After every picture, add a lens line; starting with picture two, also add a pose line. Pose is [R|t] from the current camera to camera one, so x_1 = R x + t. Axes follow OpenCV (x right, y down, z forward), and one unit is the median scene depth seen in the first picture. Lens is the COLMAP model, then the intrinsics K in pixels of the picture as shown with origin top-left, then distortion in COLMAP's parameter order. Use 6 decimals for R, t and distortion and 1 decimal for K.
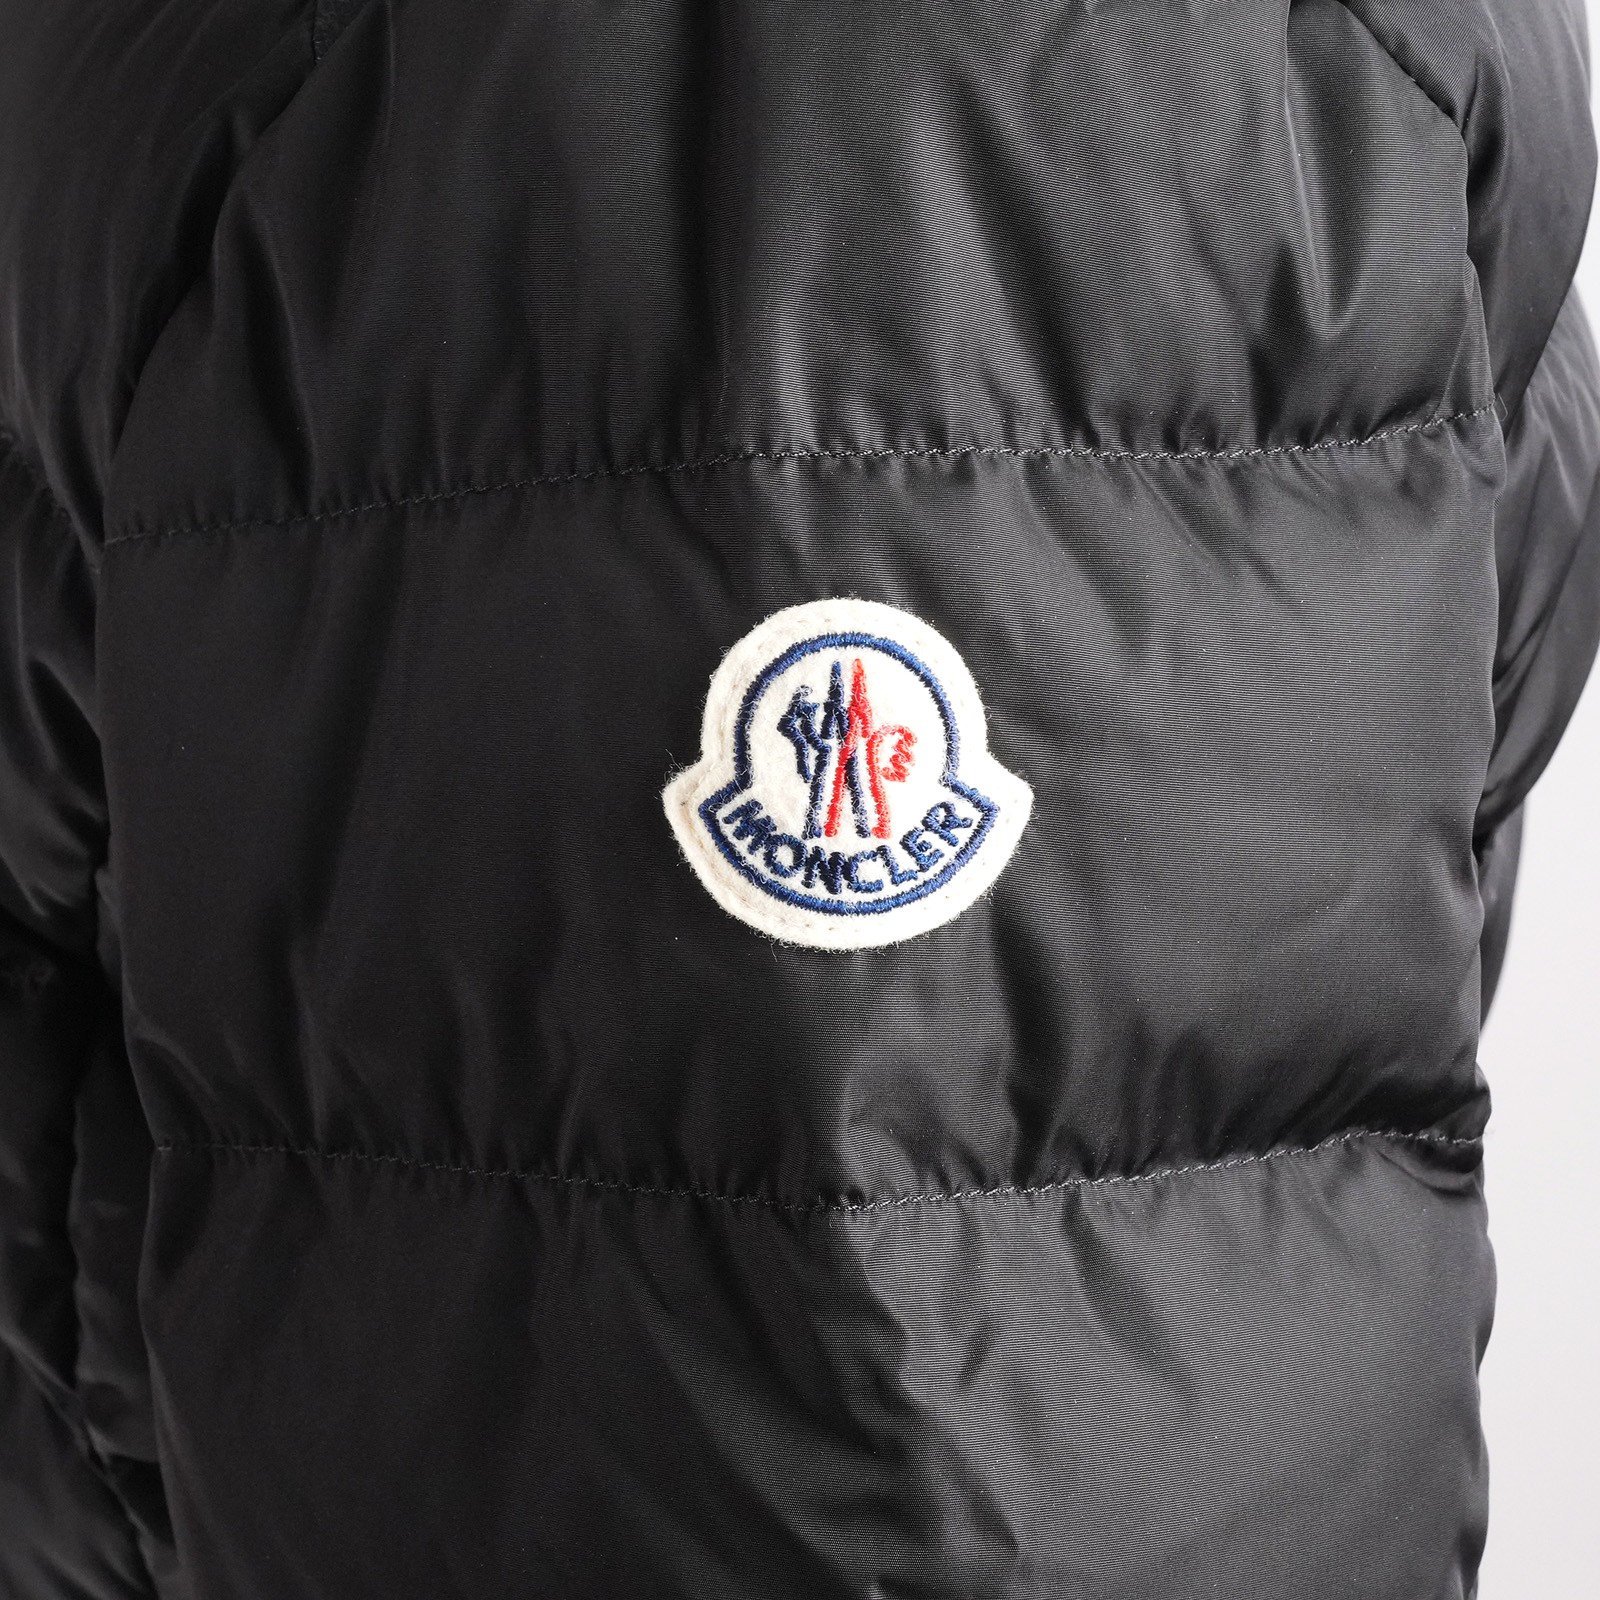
lens RADIAL K [[3786.9, 0, 800.0], [0, 3786.9, 800.0], [0, 0, 1]] dist [0.013612, -0.134550]
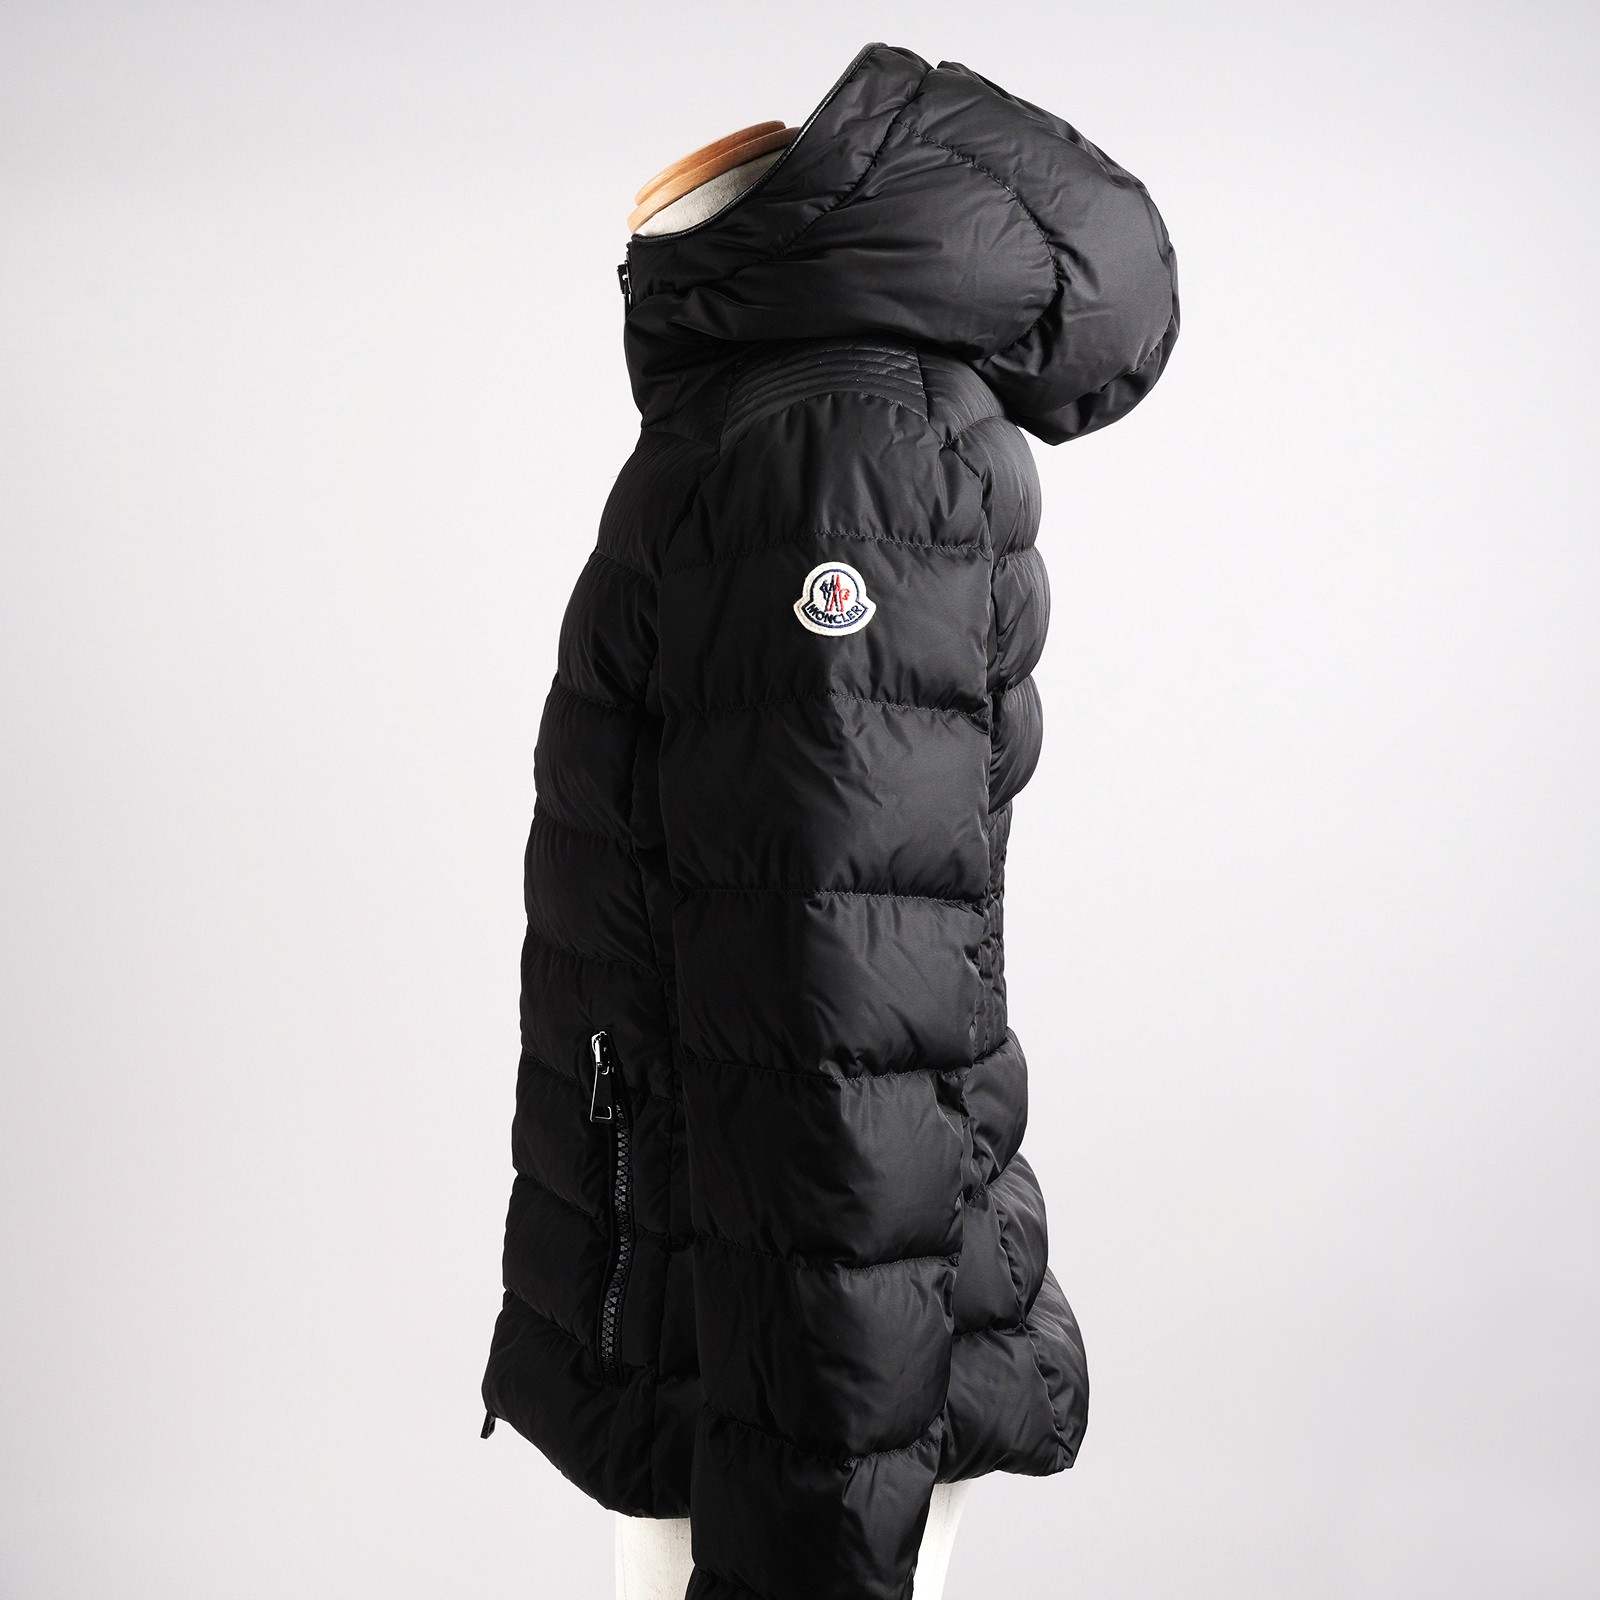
lens RADIAL K [[2399.2, 0, 770.5], [0, 2399.2, 776.3], [0, 0, 1]] dist [0.014997, -0.006347]
pose [[0.998535, 0.029439, -0.045394, 0.070922], [-0.039797, 0.968037, -0.247629, 0.894393], [0.036653, 0.249073, 0.967791, -1.691176]]
